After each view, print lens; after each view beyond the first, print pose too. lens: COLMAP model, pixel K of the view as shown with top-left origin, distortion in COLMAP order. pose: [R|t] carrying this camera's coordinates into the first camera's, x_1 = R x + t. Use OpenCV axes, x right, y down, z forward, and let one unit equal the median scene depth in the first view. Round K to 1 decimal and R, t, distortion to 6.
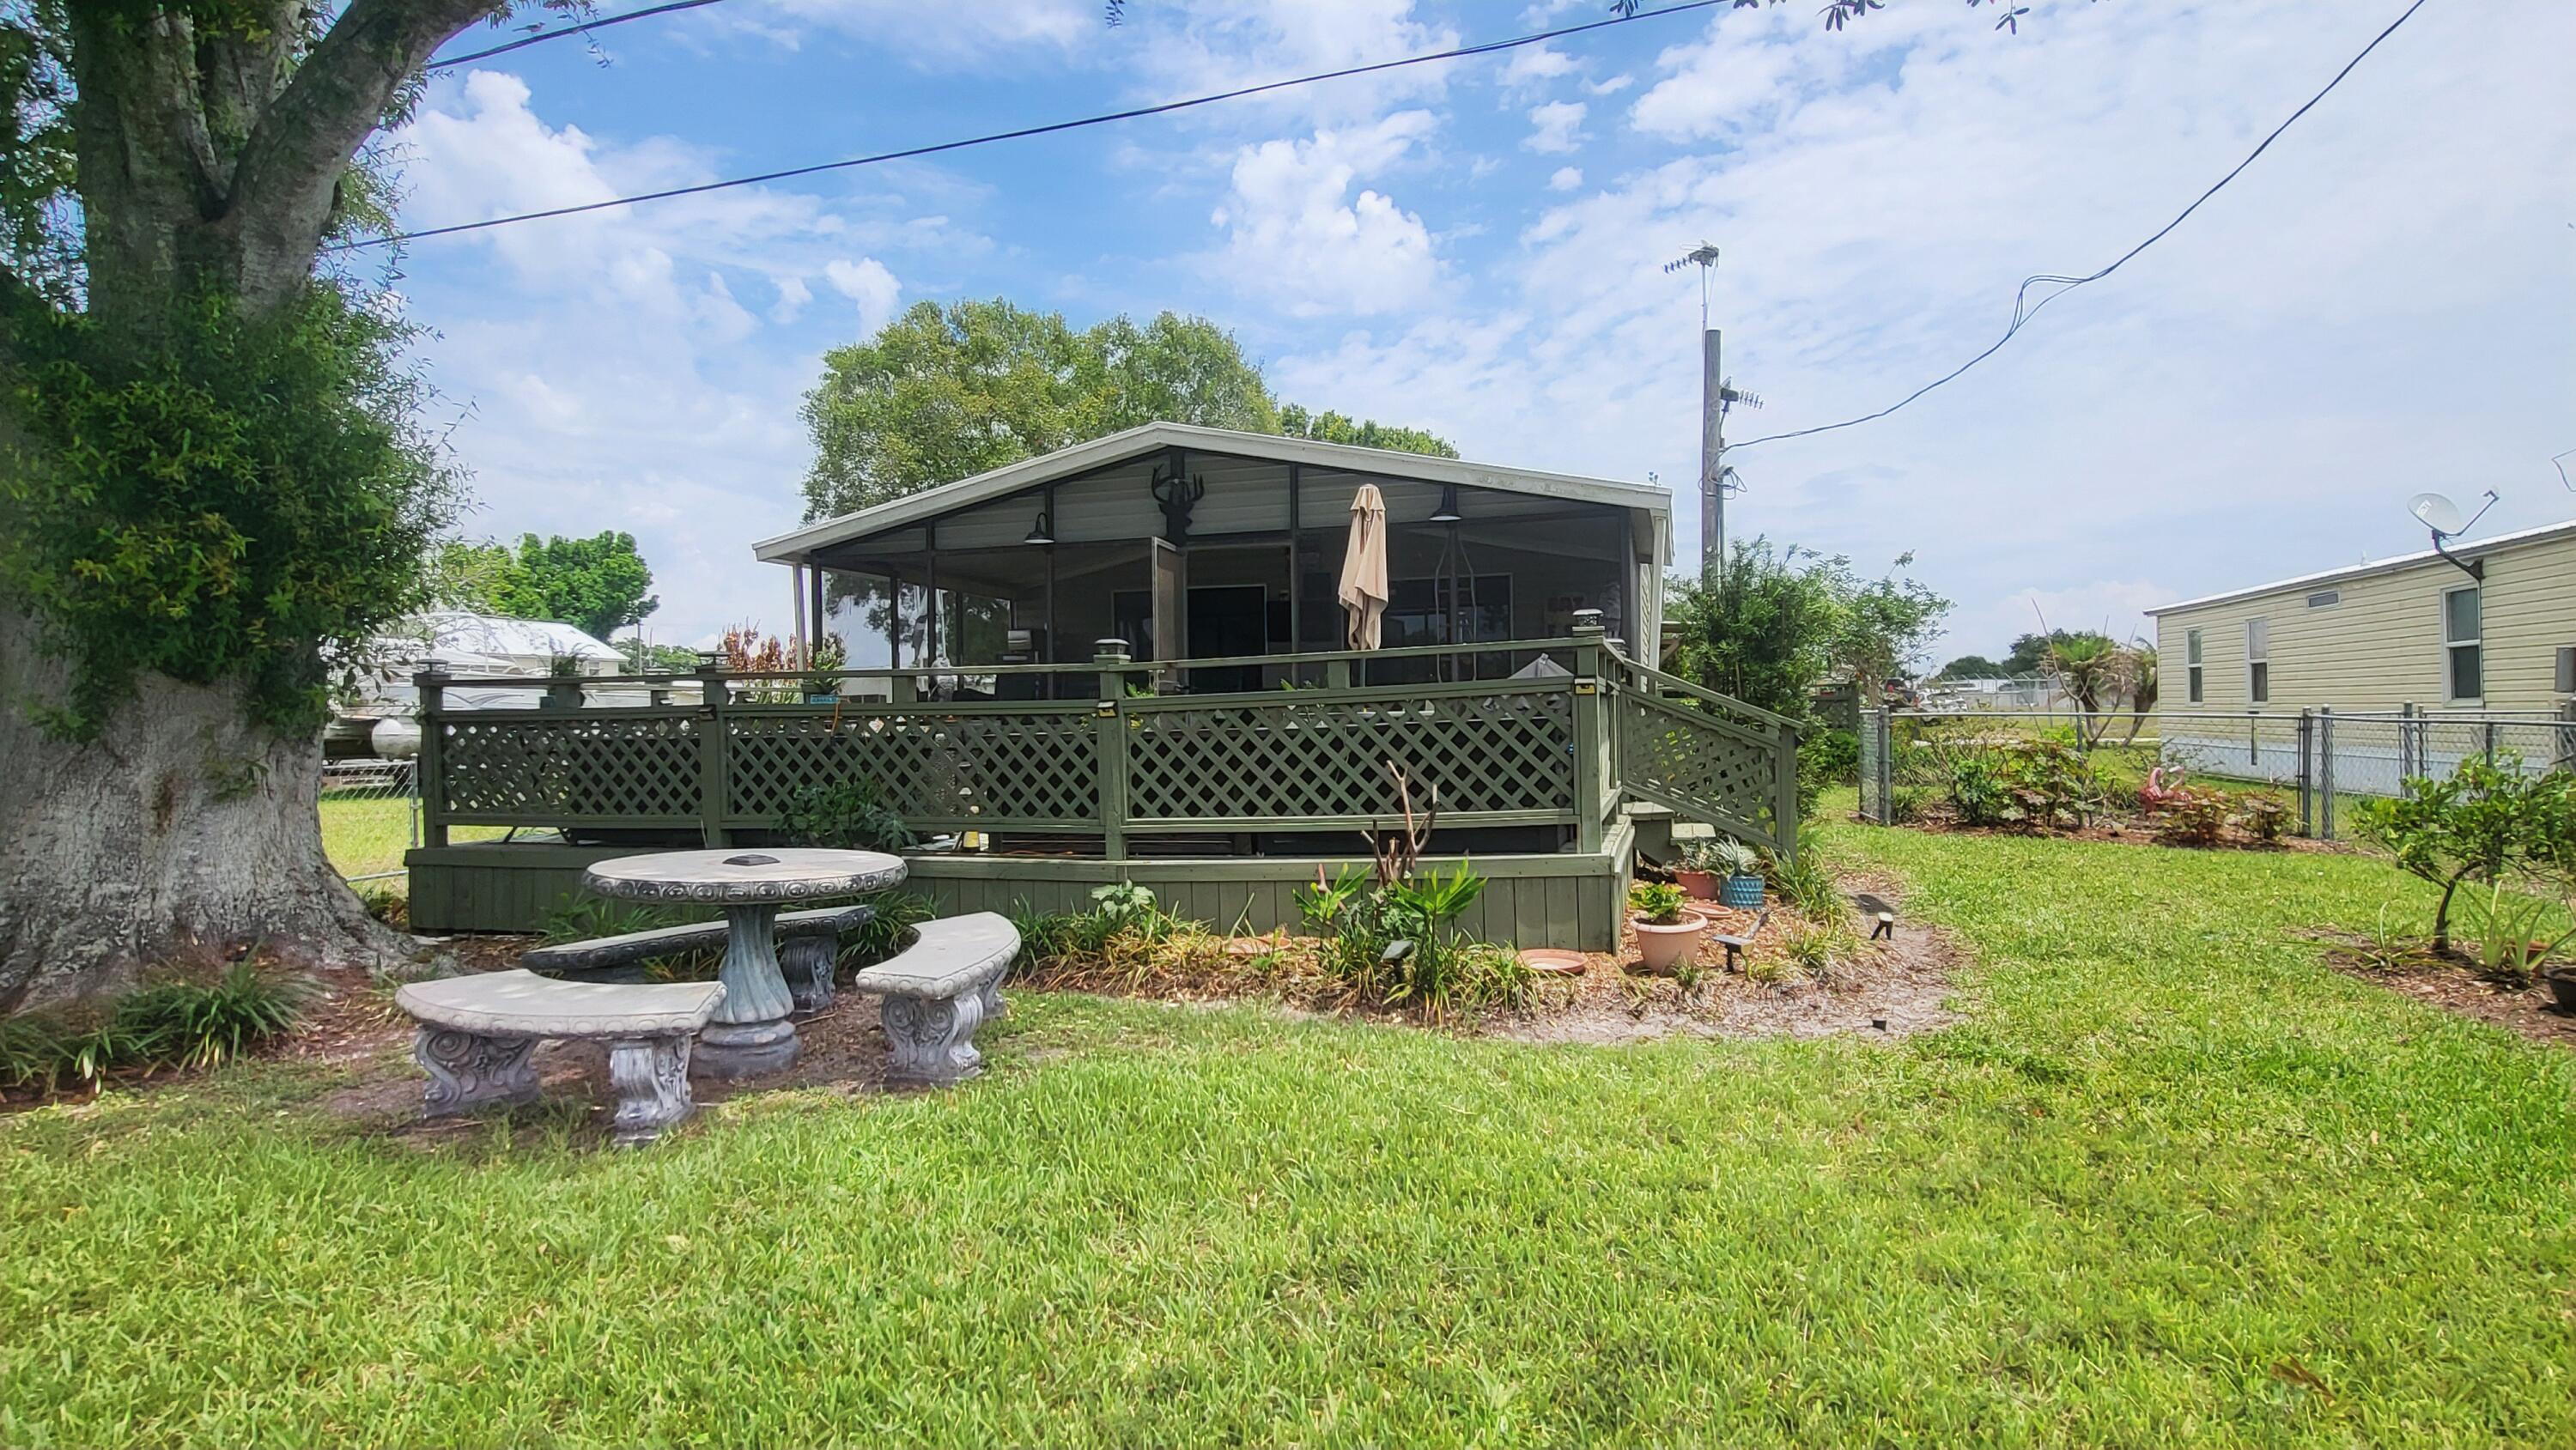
lens RADIAL K [[1297.7, 0, 1281.8], [0, 1297.7, 709.4], [0, 0, 1]] dist [0.001899, -0.000372]
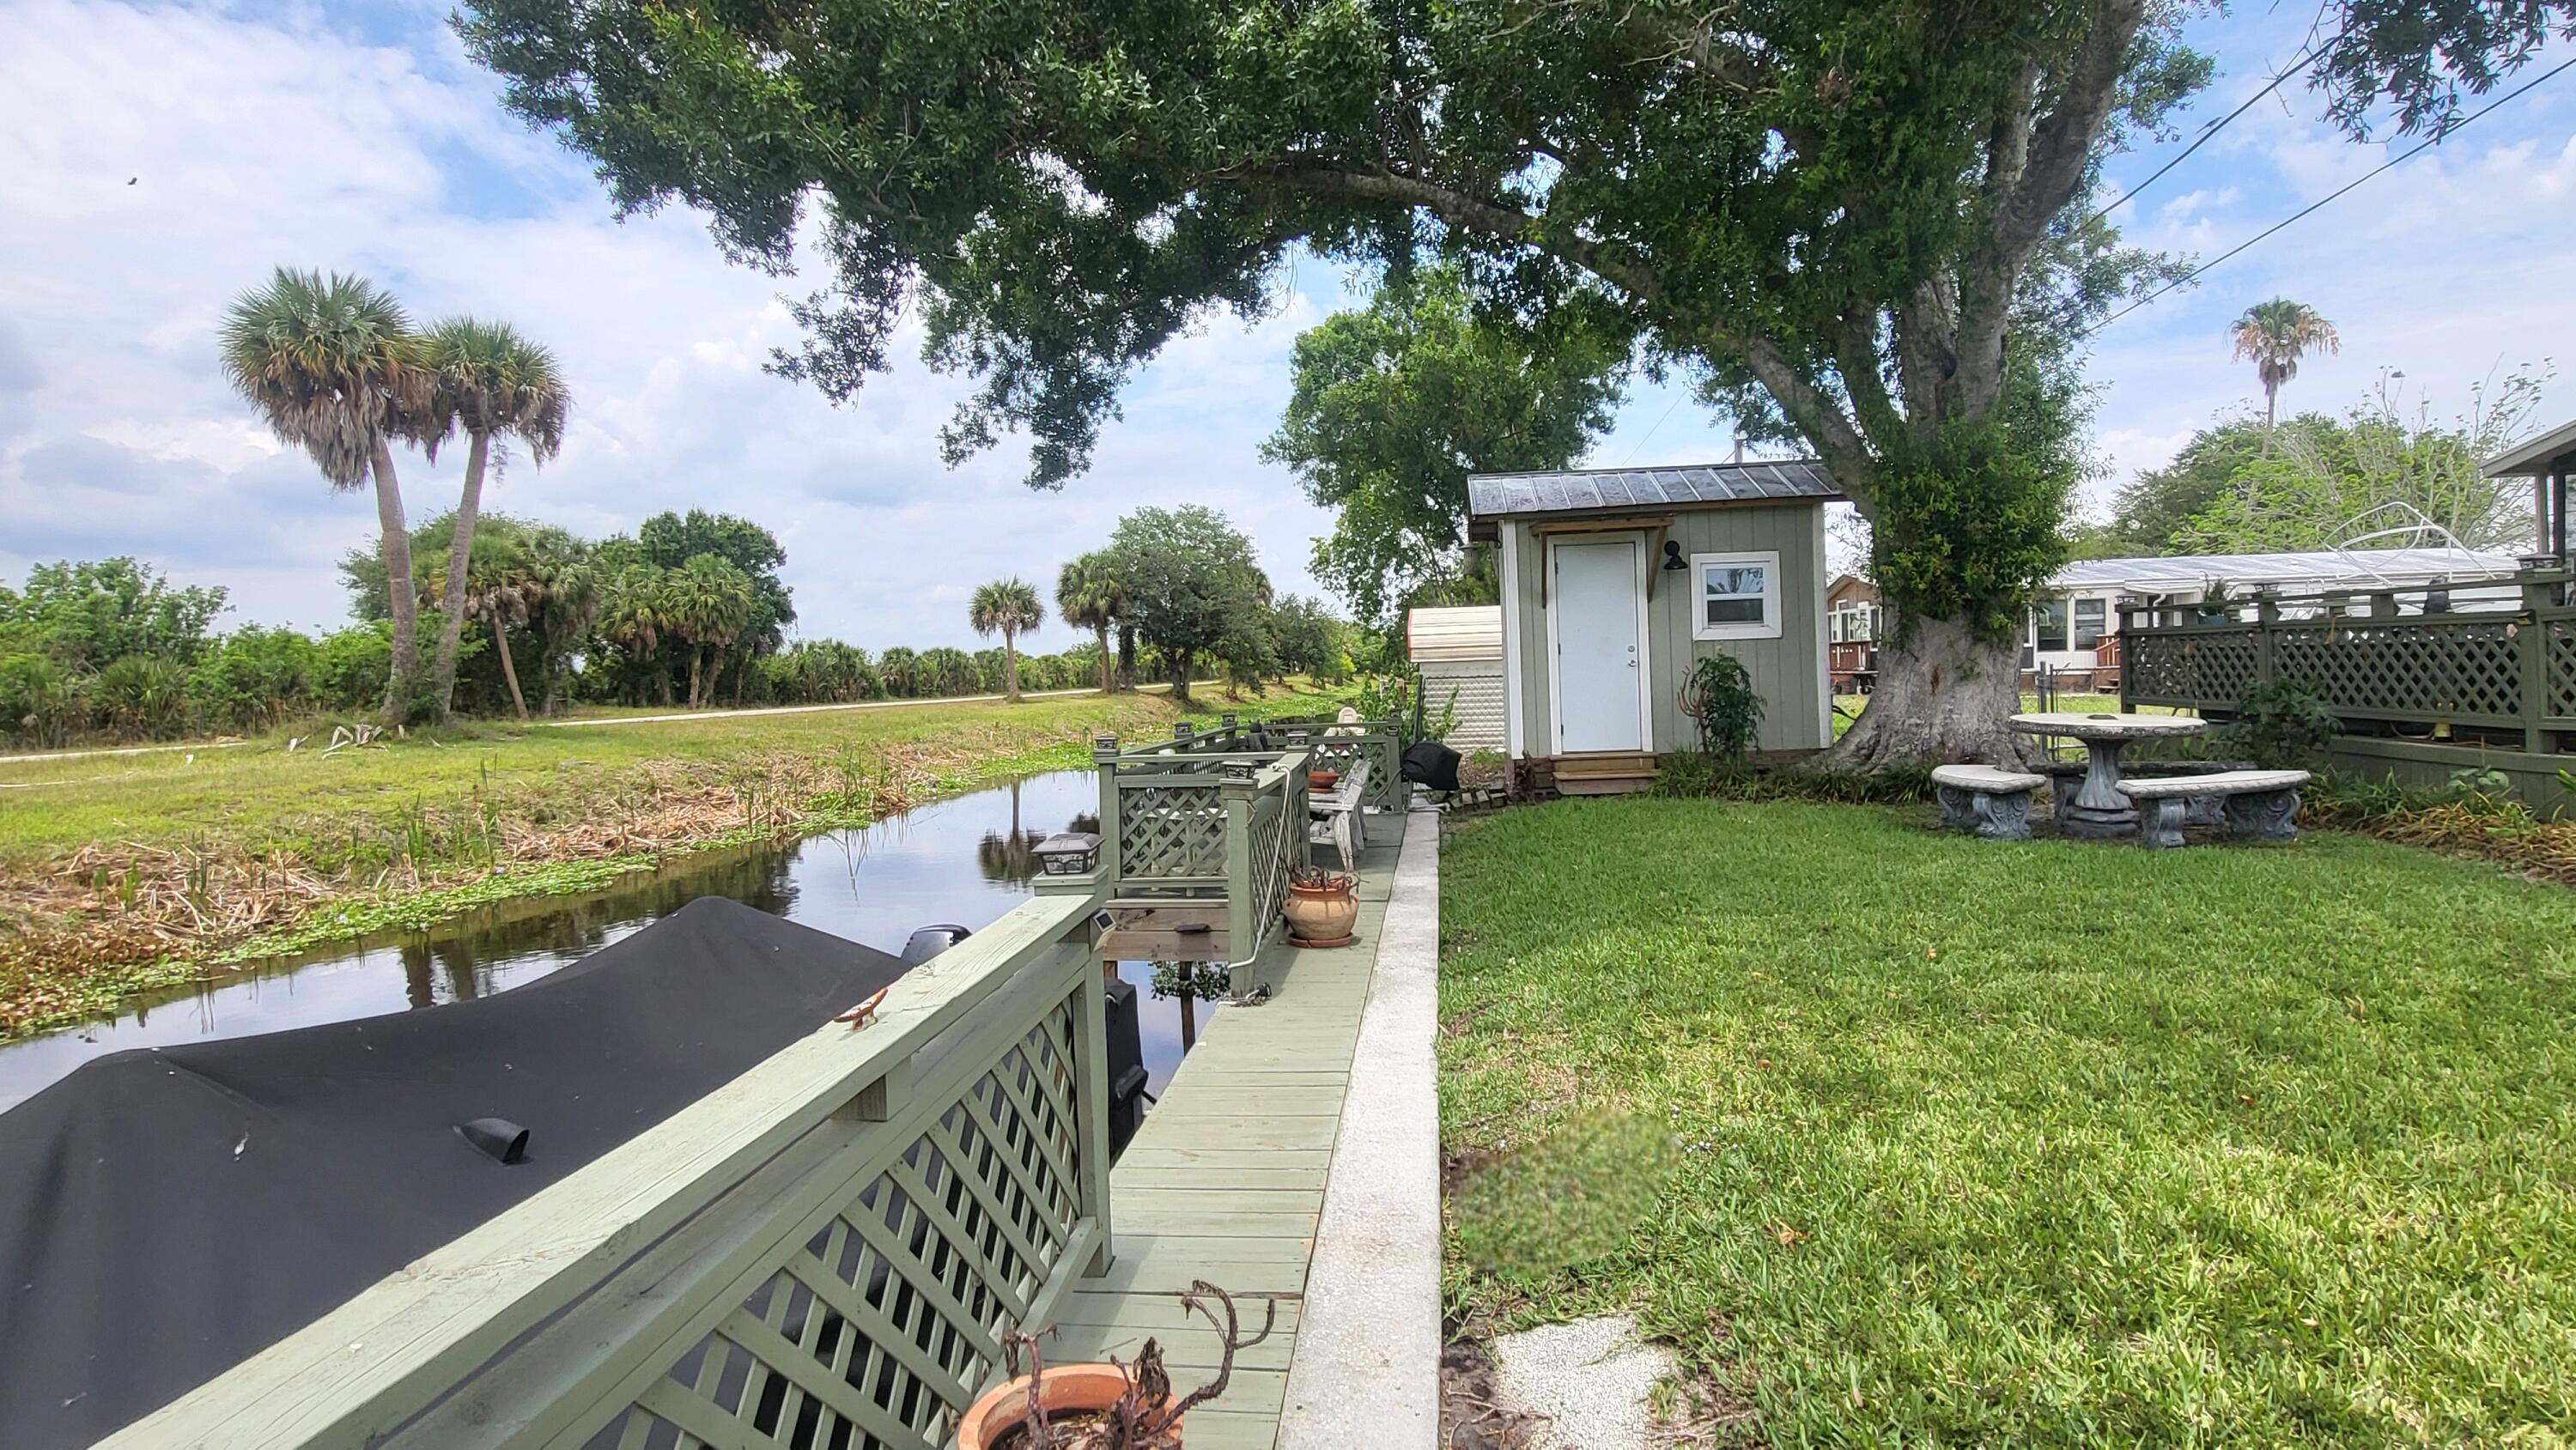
lens RADIAL K [[1297.7, 0, 1305.6], [0, 1297.7, 734.5], [0, 0, 1]] dist [0.001899, -0.000372]
pose [[0.169627, 0.063930, -0.983433, 0.877082], [0.031173, 0.997046, 0.070192, -0.013743], [0.985015, -0.042563, 0.167133, -0.262932]]
